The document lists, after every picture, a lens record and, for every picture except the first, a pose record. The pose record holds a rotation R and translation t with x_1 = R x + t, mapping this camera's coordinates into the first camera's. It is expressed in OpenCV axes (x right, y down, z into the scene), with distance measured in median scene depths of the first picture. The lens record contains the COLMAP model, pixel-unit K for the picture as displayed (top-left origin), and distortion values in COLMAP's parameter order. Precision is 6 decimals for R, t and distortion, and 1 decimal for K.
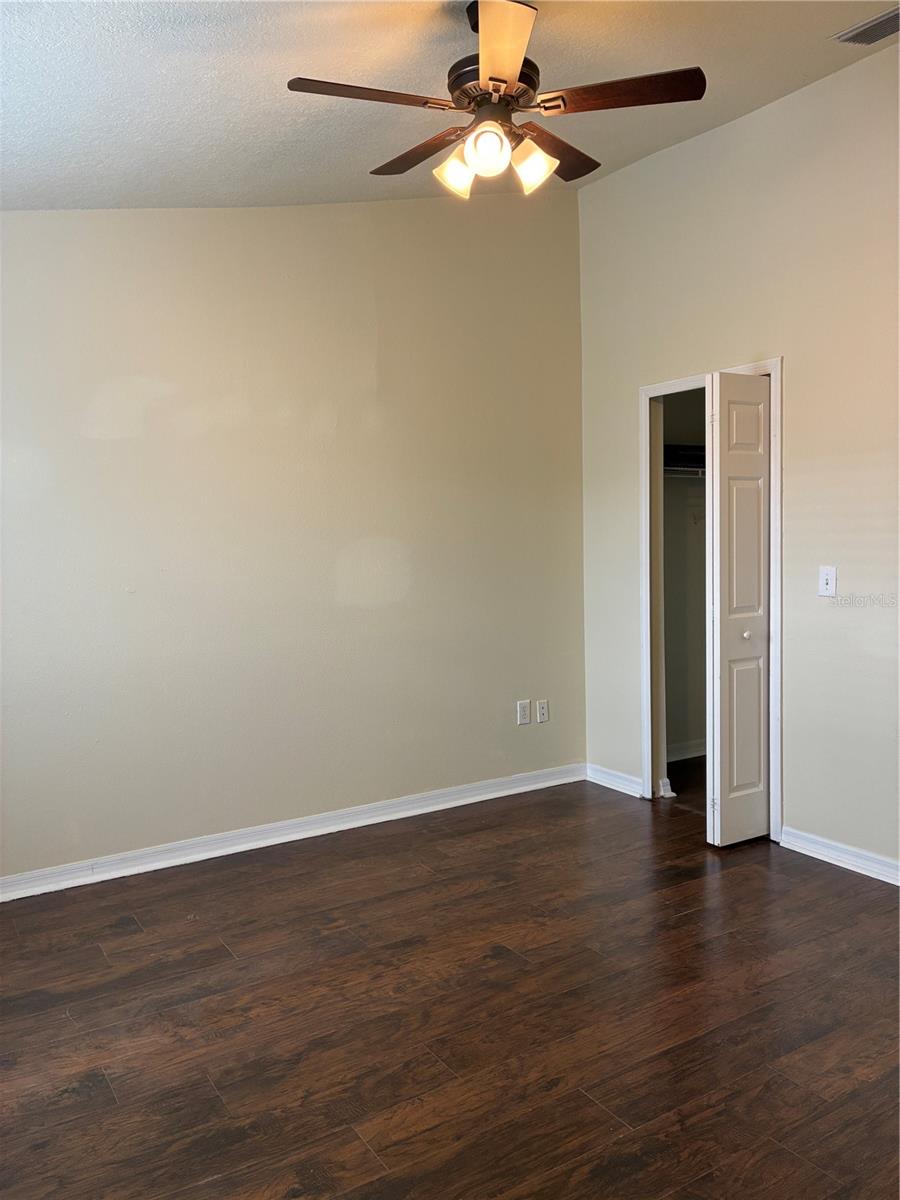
lens RADIAL K [[892.9, 0, 451.0], [0, 892.9, 602.8], [0, 0, 1]] dist [0.046346, -0.065195]
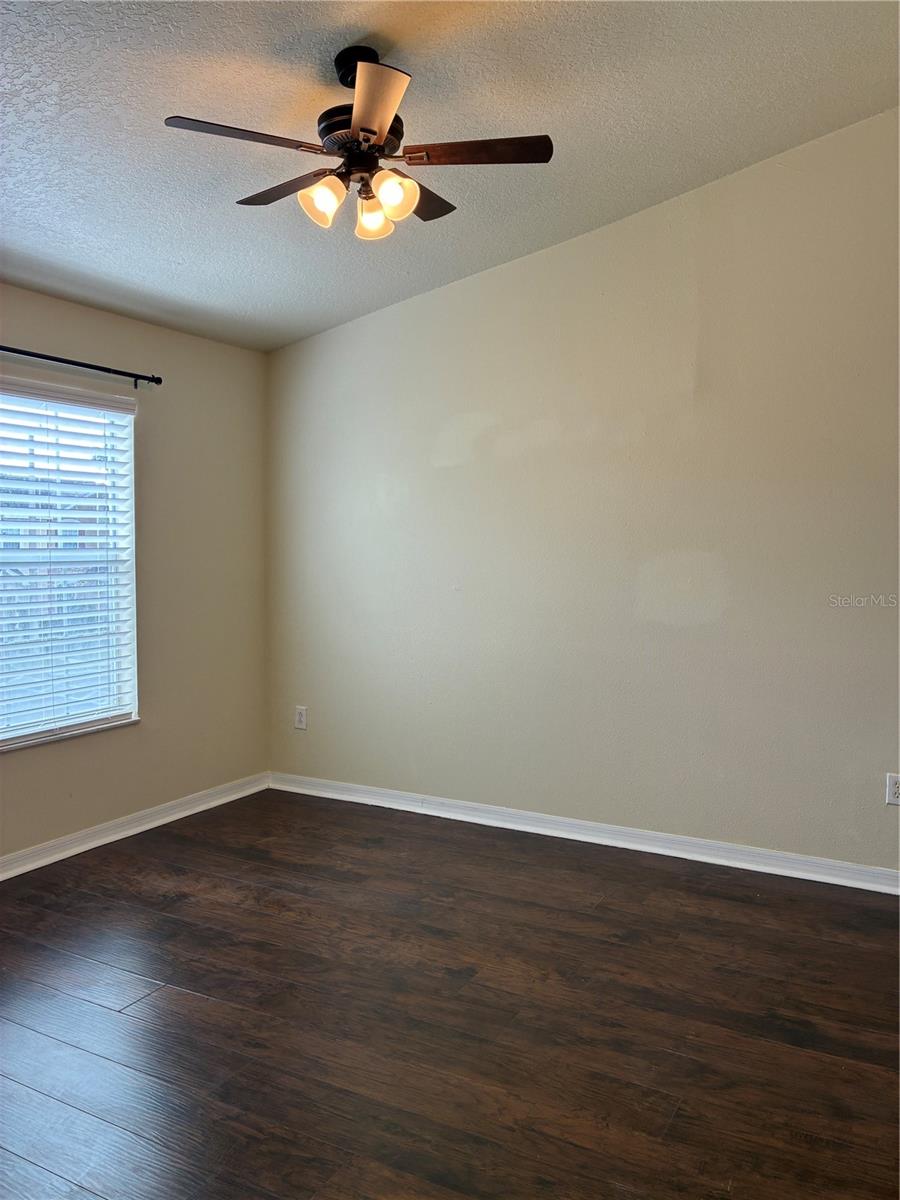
lens RADIAL K [[892.9, 0, 437.8], [0, 892.9, 564.6], [0, 0, 1]] dist [0.046346, -0.065195]
pose [[0.481208, 0.034191, -0.875939, 0.791304], [-0.073593, 0.997287, -0.001501, -0.046204], [0.873512, 0.065185, 0.482419, 0.423140]]
